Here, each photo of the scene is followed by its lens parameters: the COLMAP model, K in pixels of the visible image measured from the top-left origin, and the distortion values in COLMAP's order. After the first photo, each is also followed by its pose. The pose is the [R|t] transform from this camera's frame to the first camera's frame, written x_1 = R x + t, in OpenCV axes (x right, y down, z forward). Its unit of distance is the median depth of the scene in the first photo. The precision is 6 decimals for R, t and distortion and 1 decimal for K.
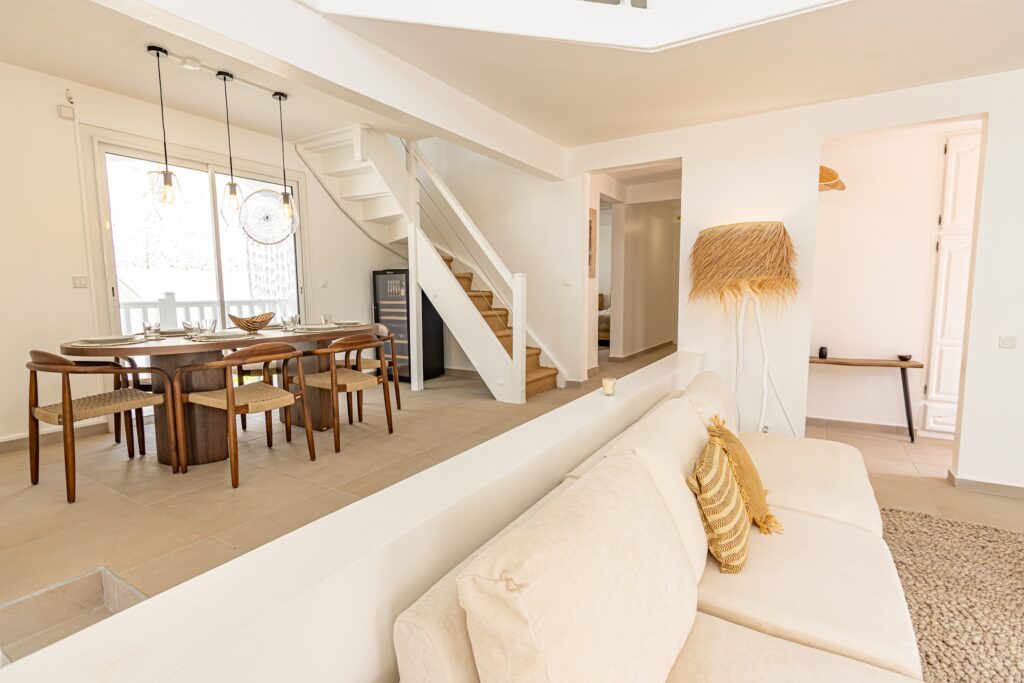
lens RADIAL K [[491.9, 0, 512.0], [0, 491.9, 341.5], [0, 0, 1]] dist [0.000074, 0.000307]
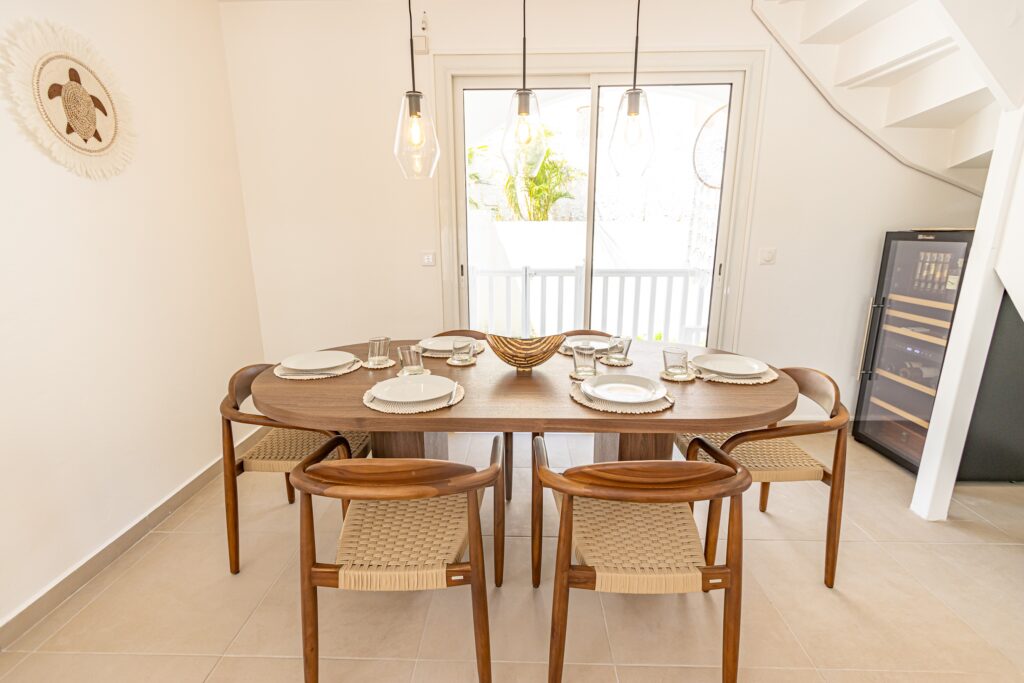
lens RADIAL K [[469.9, 0, 512.0], [0, 469.9, 341.5], [0, 0, 1]] dist [0.000186, 0.000033]
pose [[0.505109, 0.206282, -0.838041, -0.058322], [-0.089766, 0.978307, 0.186704, -0.094825], [0.858374, -0.019078, 0.512669, 0.456872]]
